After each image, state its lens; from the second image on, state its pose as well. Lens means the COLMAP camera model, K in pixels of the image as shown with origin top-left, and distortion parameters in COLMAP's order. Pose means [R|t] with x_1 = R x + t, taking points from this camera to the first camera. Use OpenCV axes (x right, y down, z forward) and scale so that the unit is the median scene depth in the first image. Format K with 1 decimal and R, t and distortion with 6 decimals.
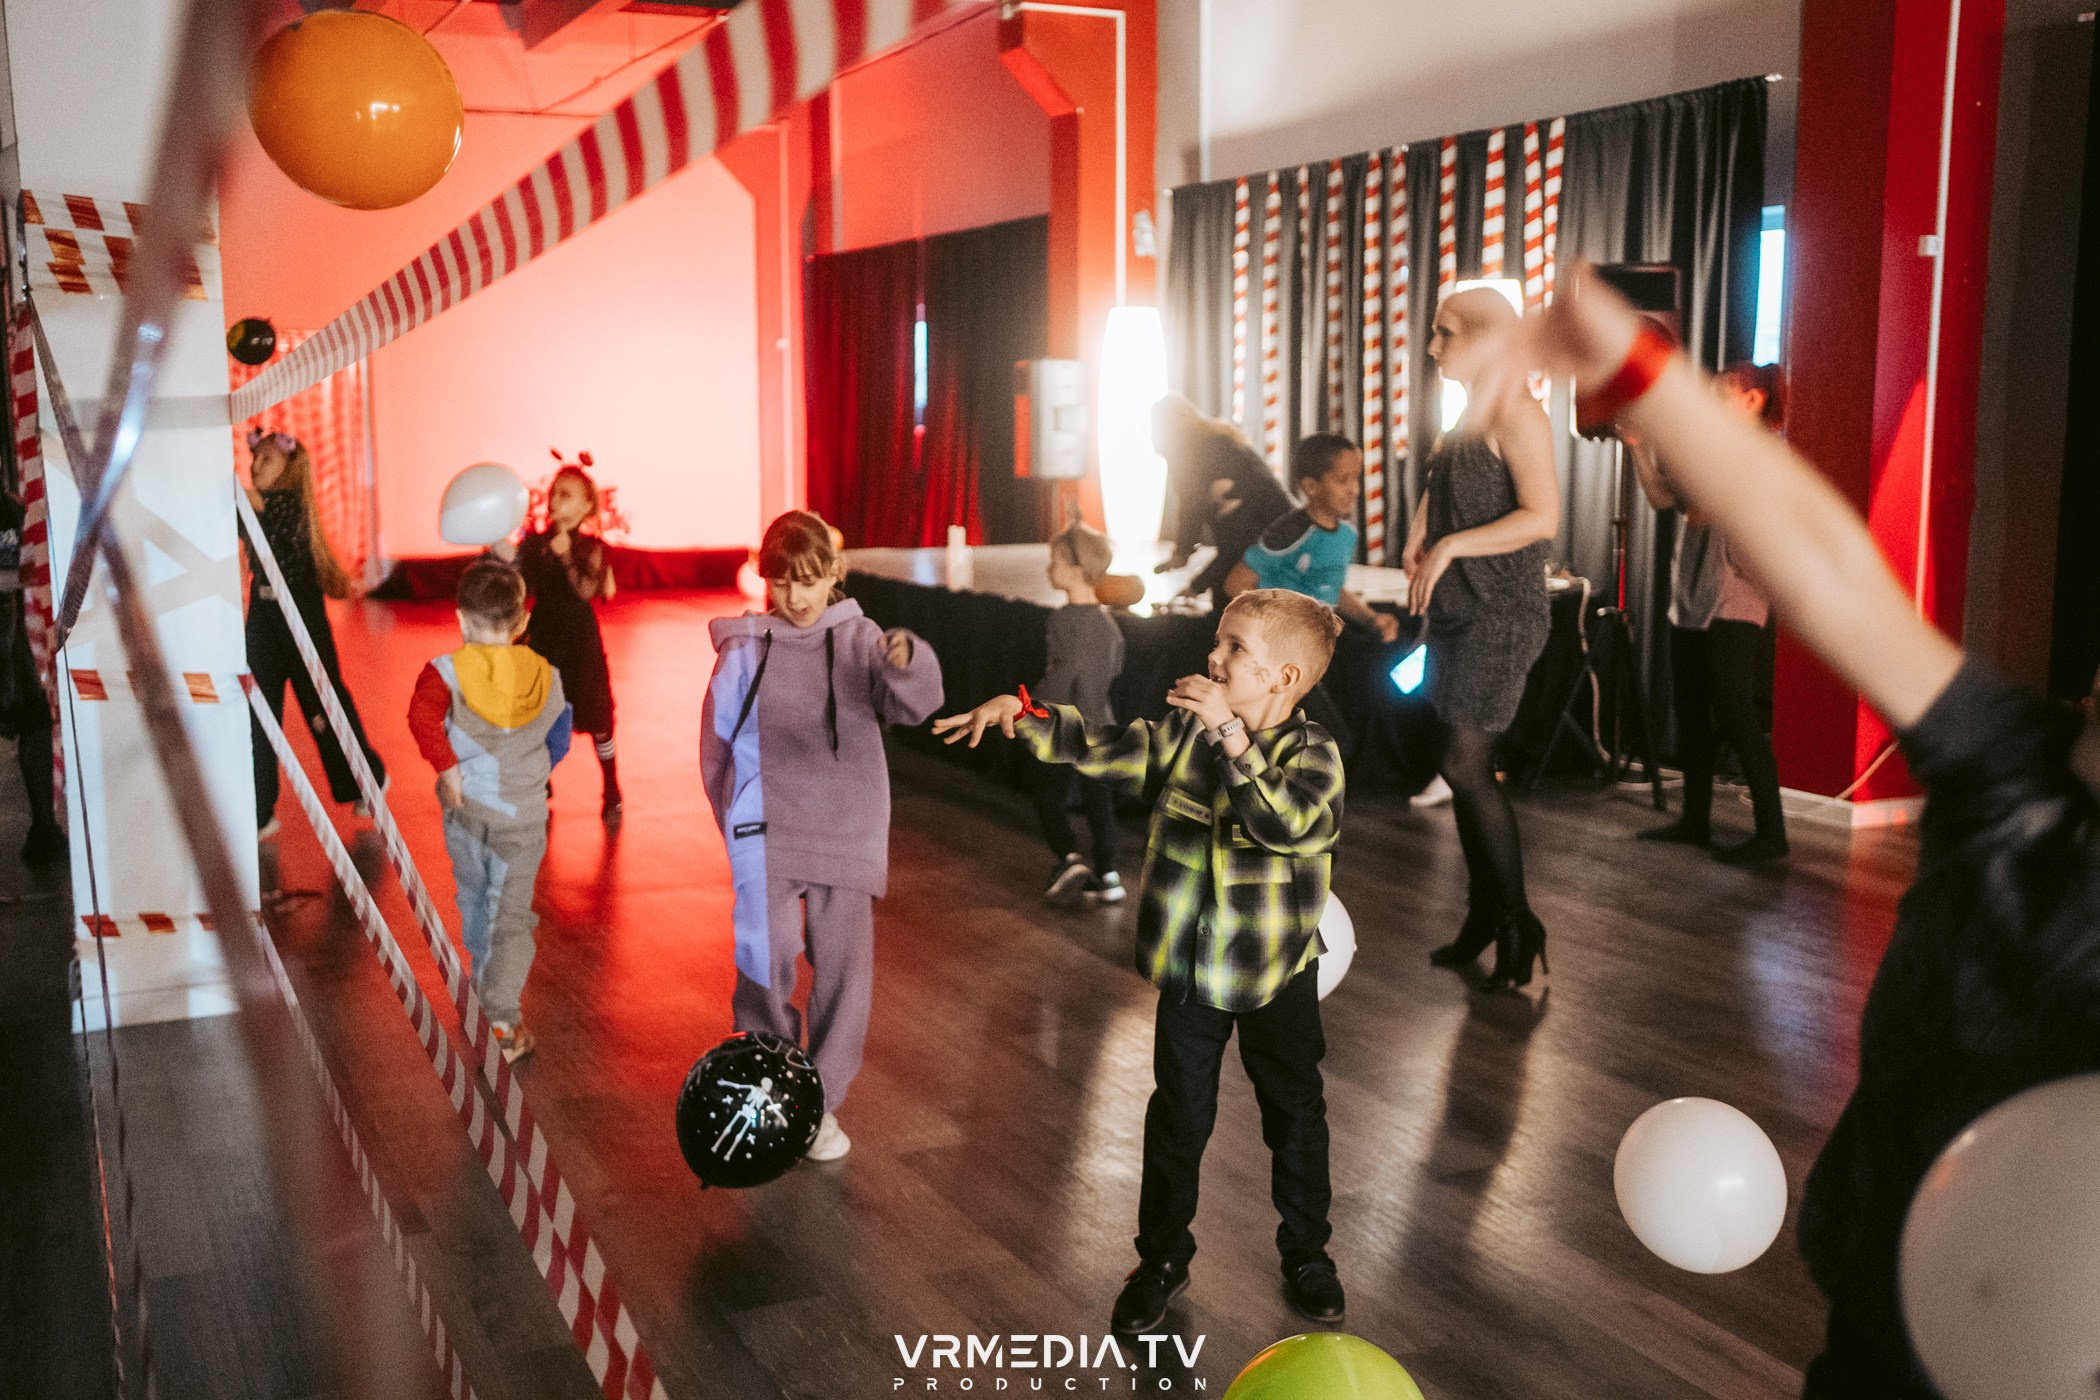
lens RADIAL K [[2020.4, 0, 1050.8], [0, 2020.4, 694.3], [0, 0, 1]] dist [-0.022751, 0.000000]
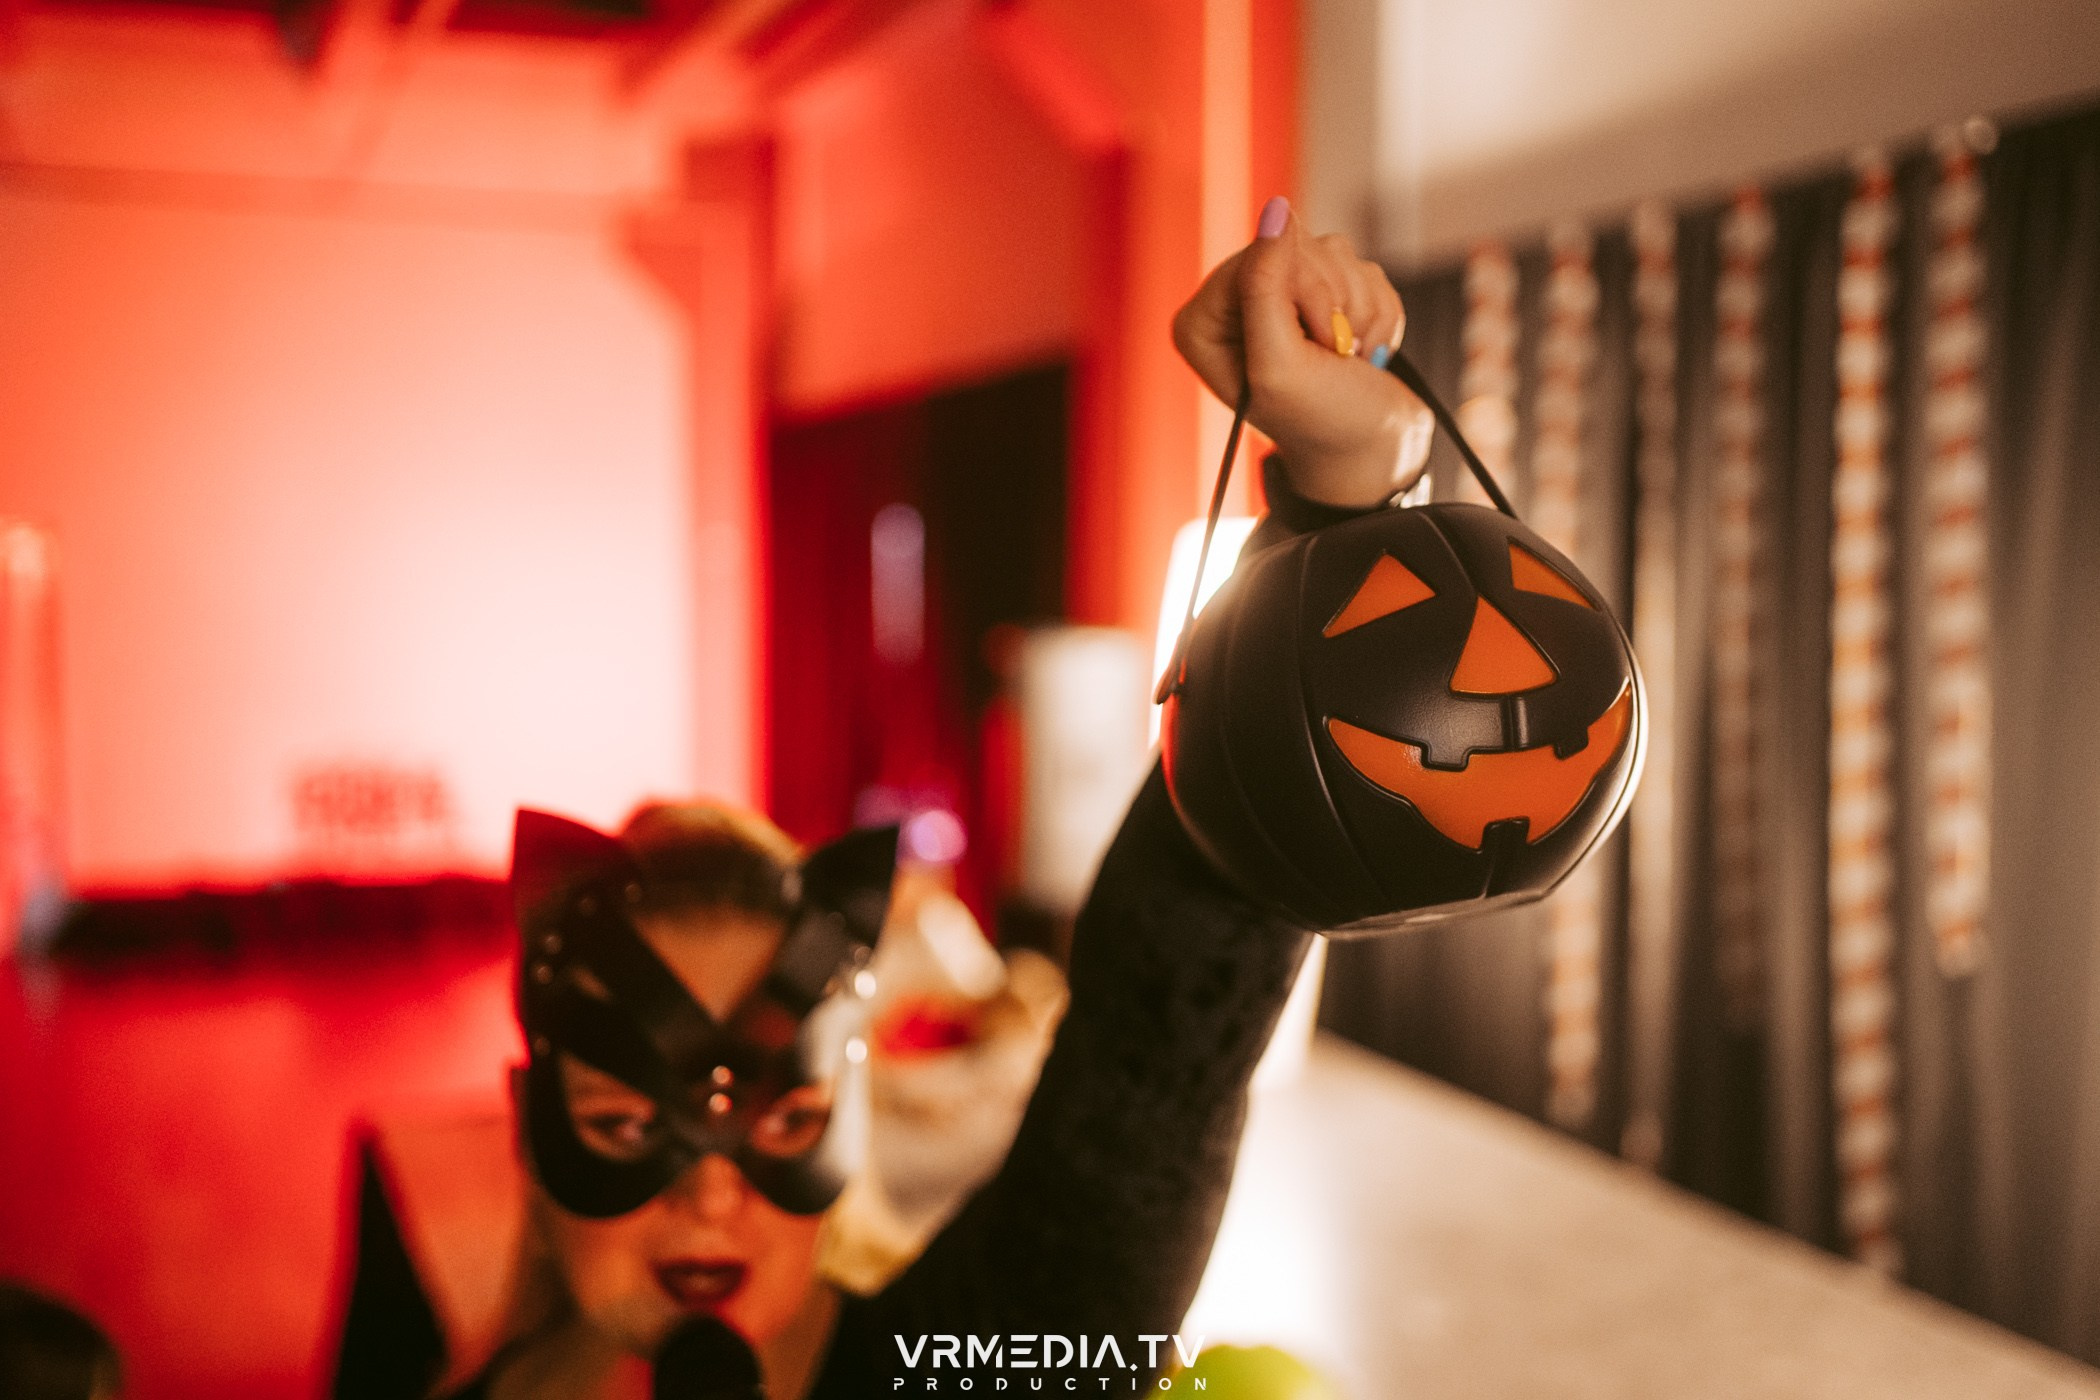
lens RADIAL K [[2020.4, 0, 1051.1], [0, 2020.4, 686.7], [0, 0, 1]] dist [-0.022751, 0.000000]
pose [[0.997807, 0.009048, -0.065563, 0.032068], [-0.014279, 0.996712, -0.079762, -0.139417], [0.064626, 0.080523, 0.994656, 0.633350]]
